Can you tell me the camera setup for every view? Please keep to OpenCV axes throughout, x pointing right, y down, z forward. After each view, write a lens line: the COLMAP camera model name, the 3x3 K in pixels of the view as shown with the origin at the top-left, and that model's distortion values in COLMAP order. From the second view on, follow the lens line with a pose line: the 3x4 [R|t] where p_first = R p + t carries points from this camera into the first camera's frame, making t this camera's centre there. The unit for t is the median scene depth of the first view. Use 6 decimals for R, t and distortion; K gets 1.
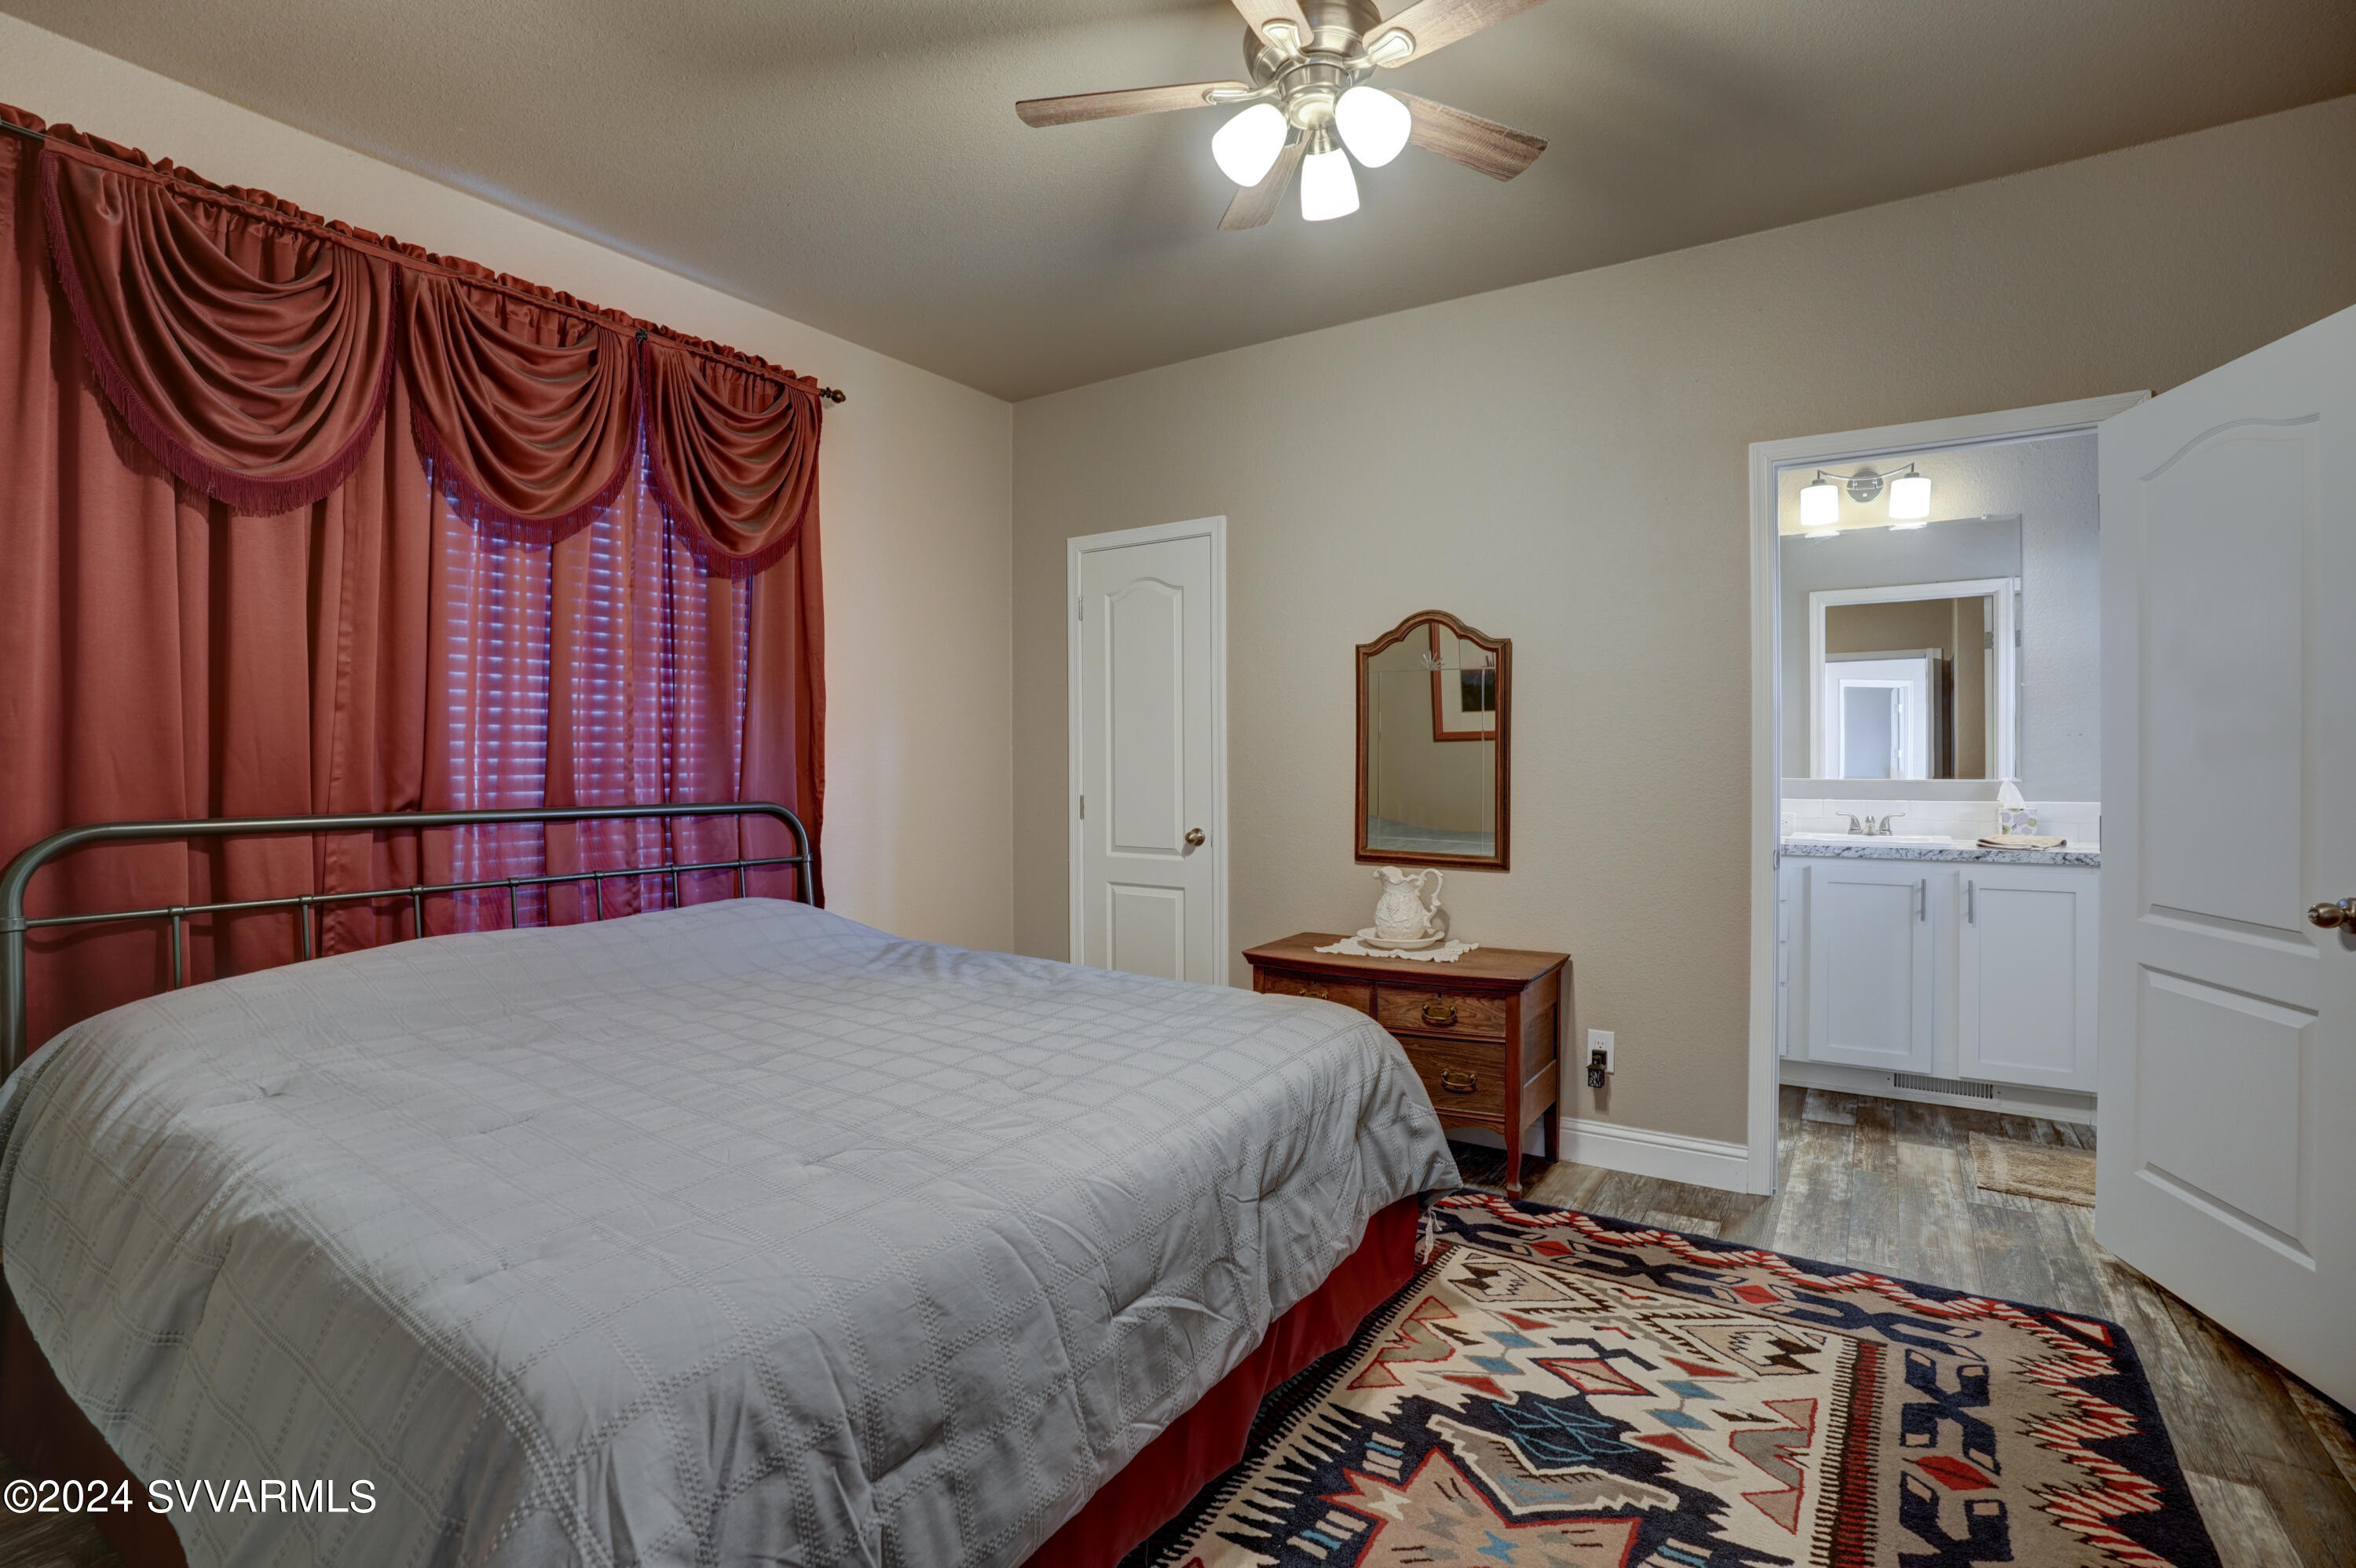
lens RADIAL K [[1077.3, 0, 1188.0], [0, 1077.3, 776.2], [0, 0, 1]] dist [-0.059912, 0.021569]
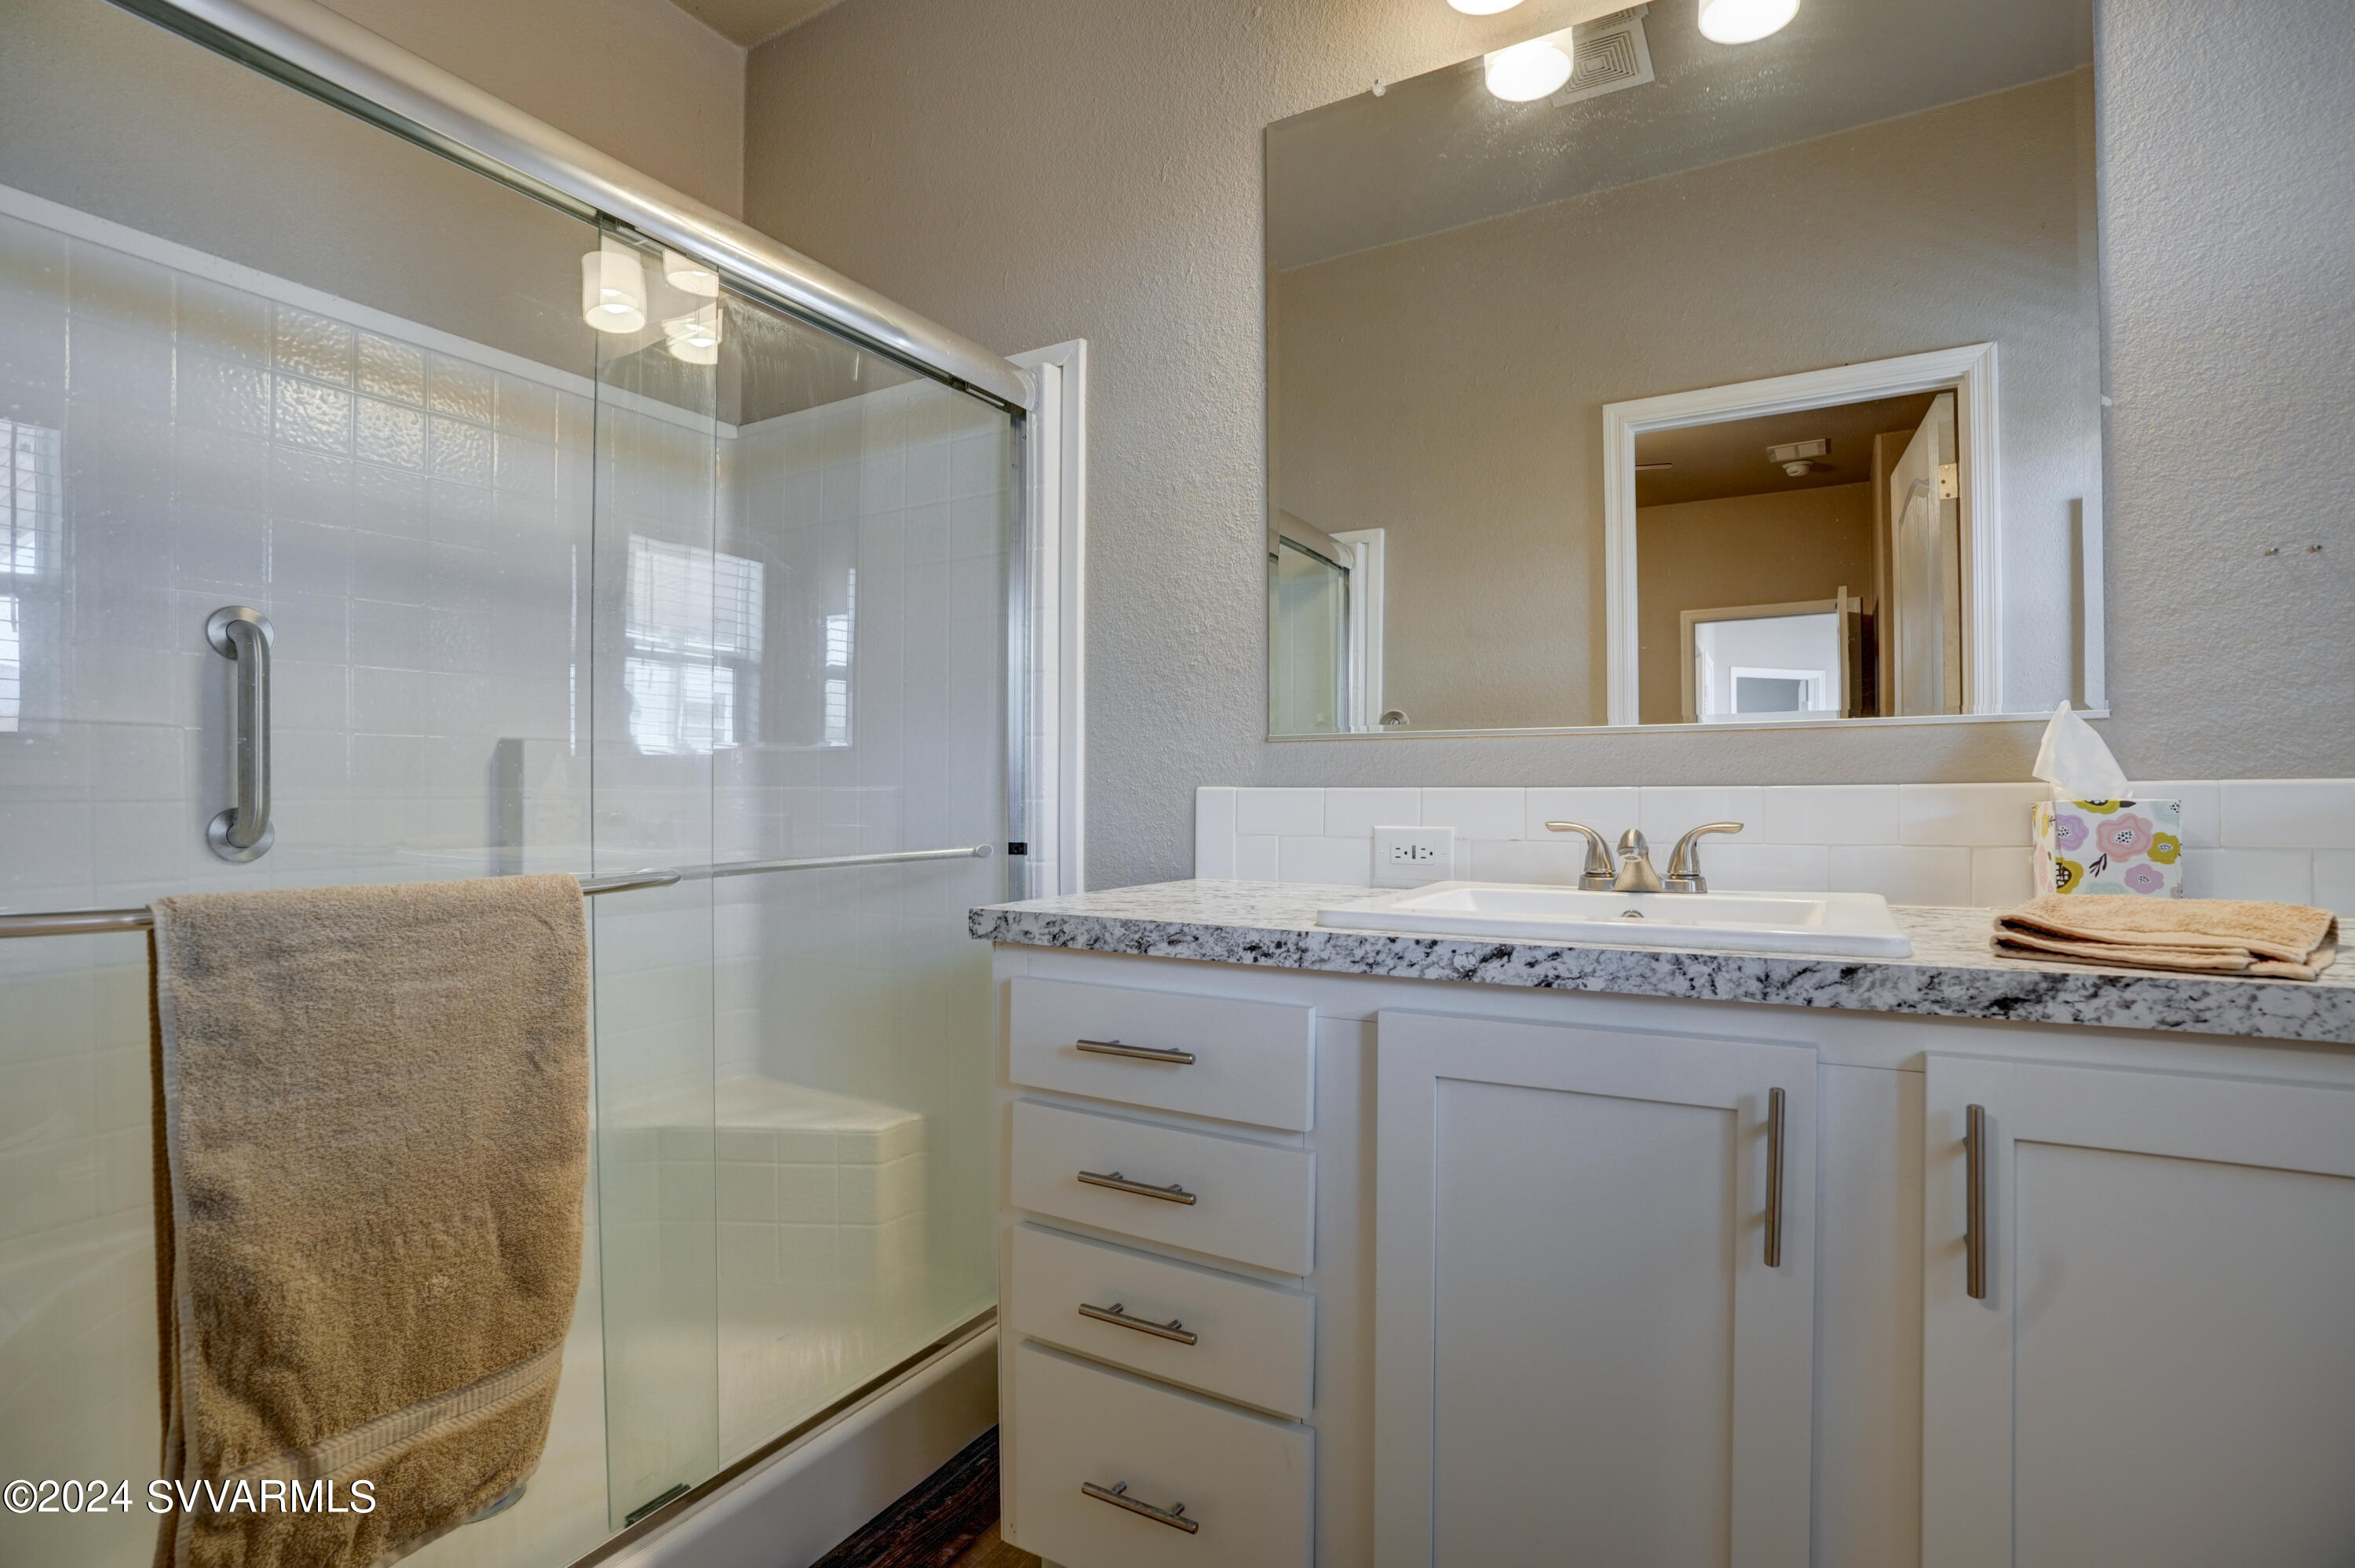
lens RADIAL K [[1156.4, 0, 1139.5], [0, 1156.4, 776.7], [0, 0, 1]] dist [-0.076961, 0.031161]
pose [[0.998855, 0.005443, 0.047520, 0.764350], [-0.003953, 0.999499, -0.031399, 0.051771], [-0.047667, 0.031176, 0.998377, 1.056100]]
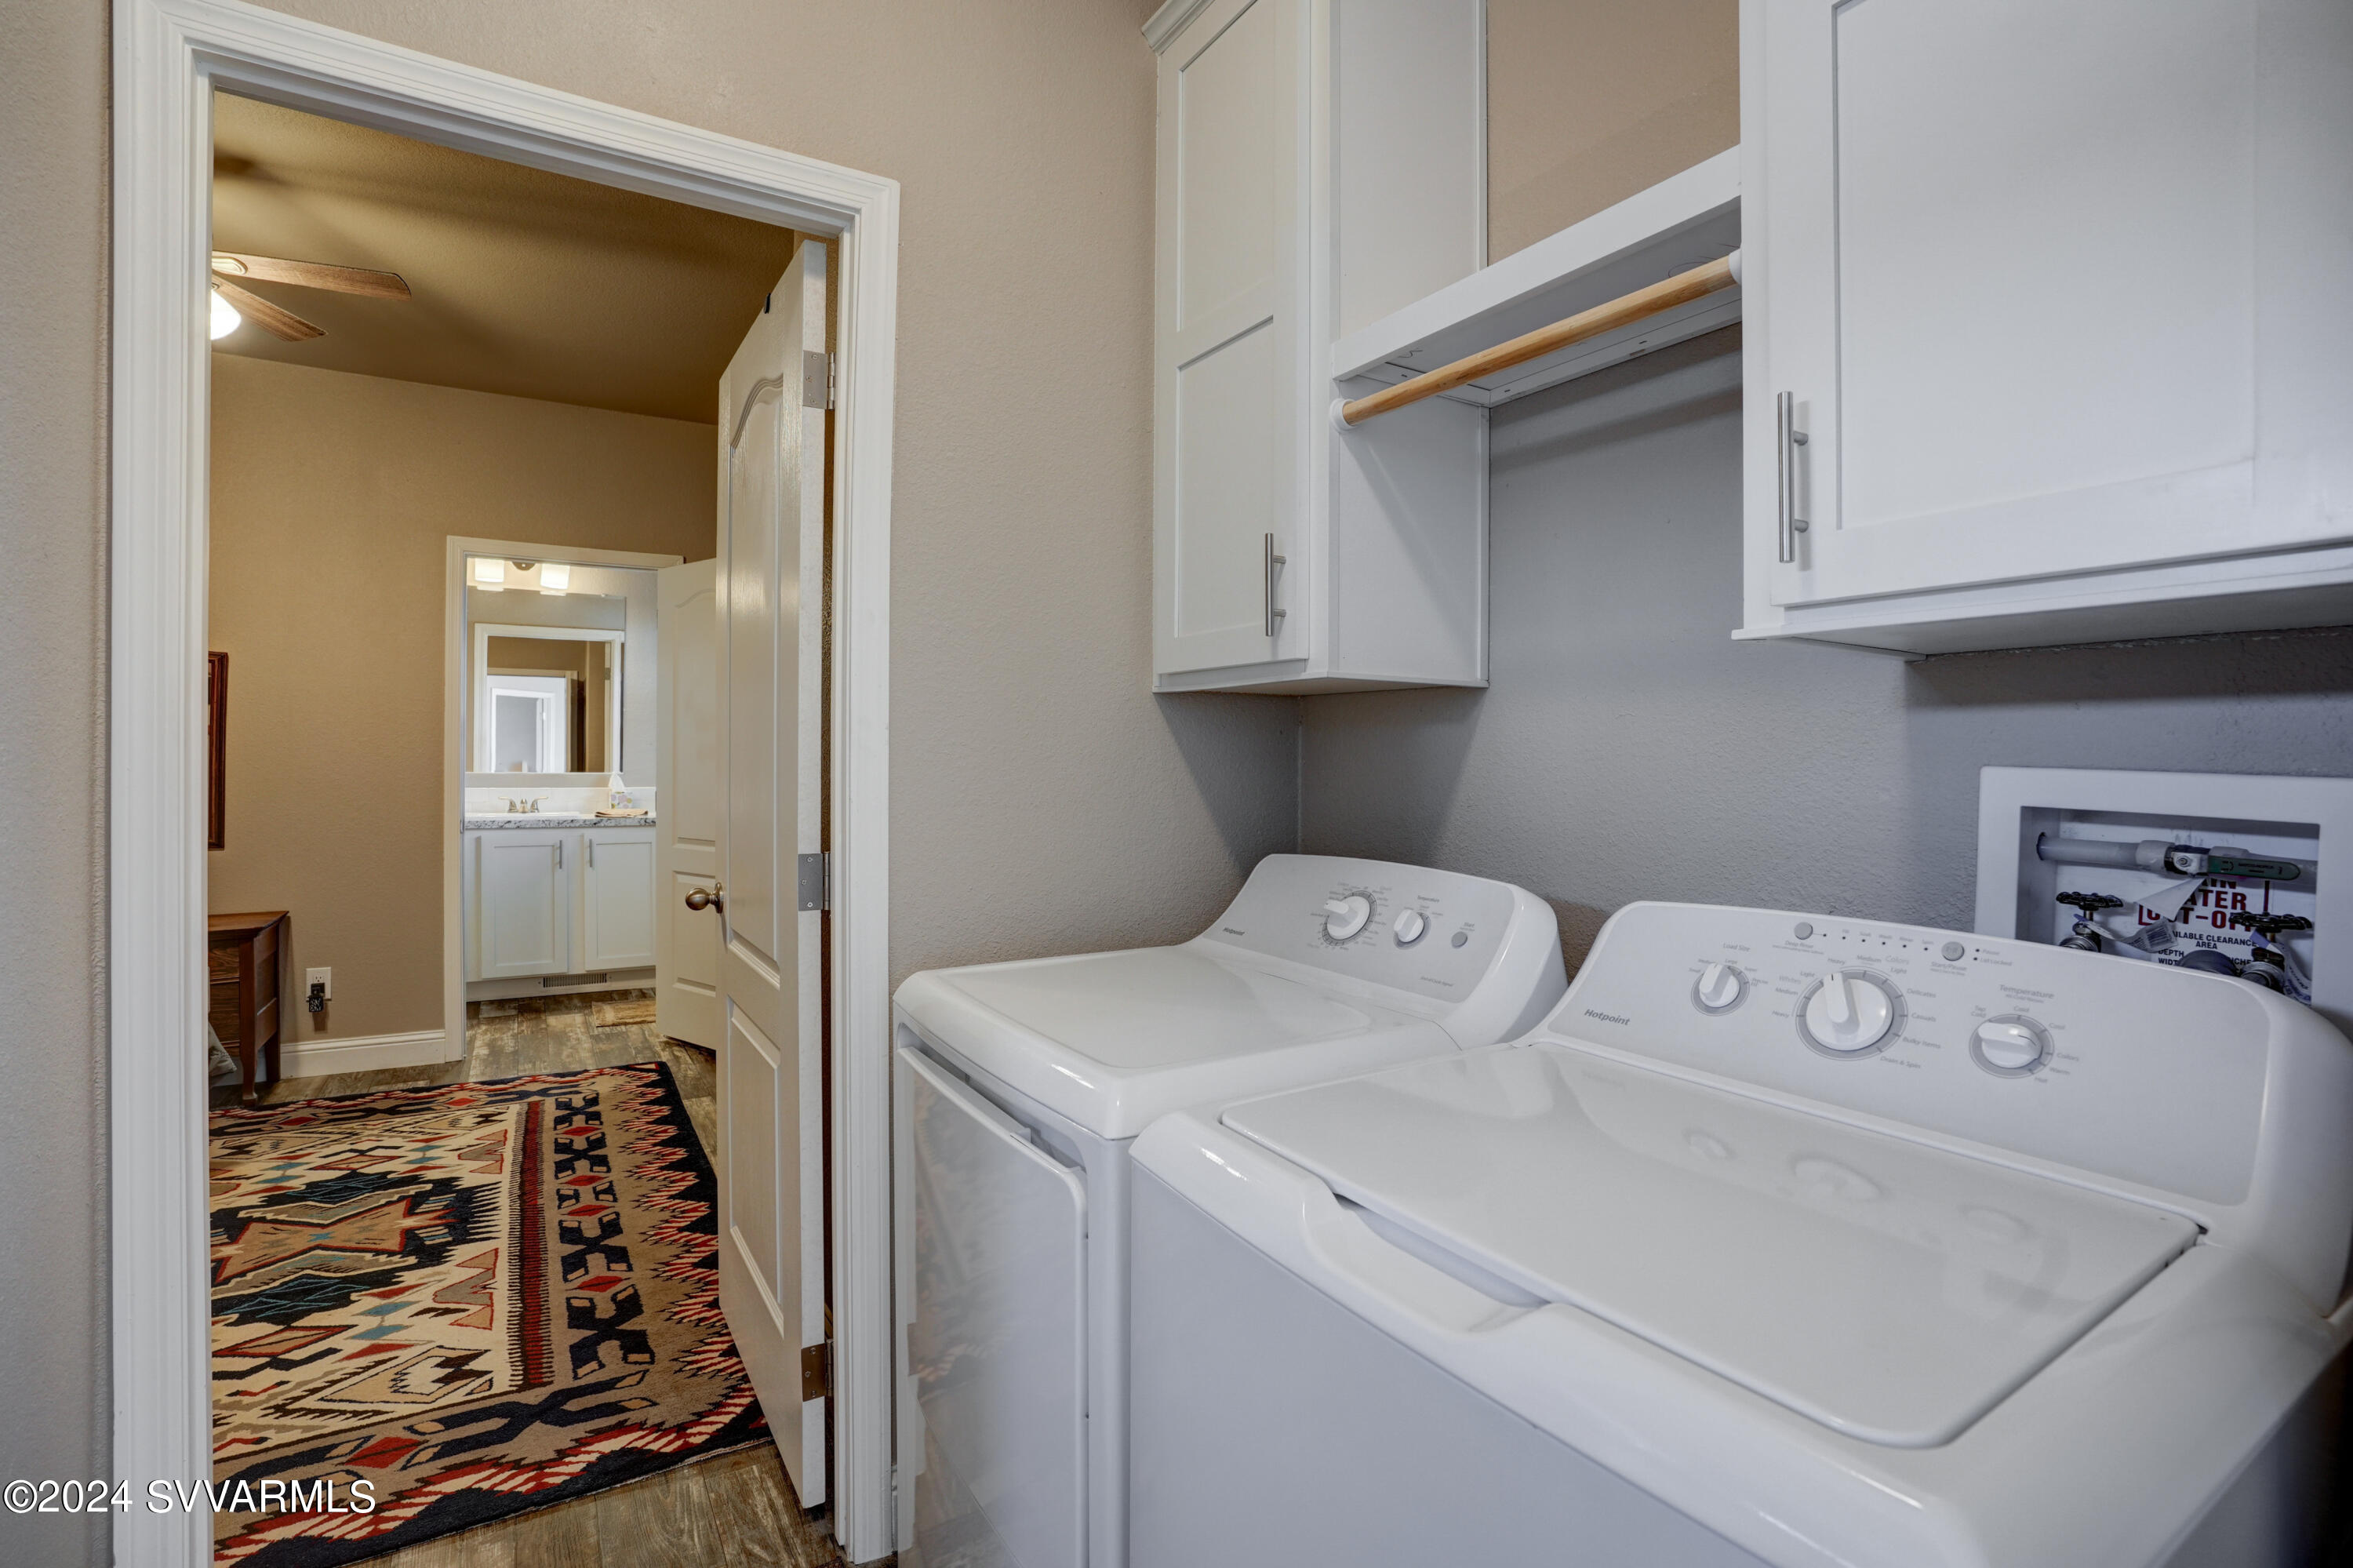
lens RADIAL K [[1076.0, 0, 1186.5], [0, 1076.0, 776.2], [0, 0, 1]] dist [-0.059912, 0.021569]
pose [[0.415128, 0.001997, 0.909761, -0.386342], [-0.001669, 0.999998, -0.001433, 0.013562], [-0.909761, -0.000924, 0.415131, -0.563051]]
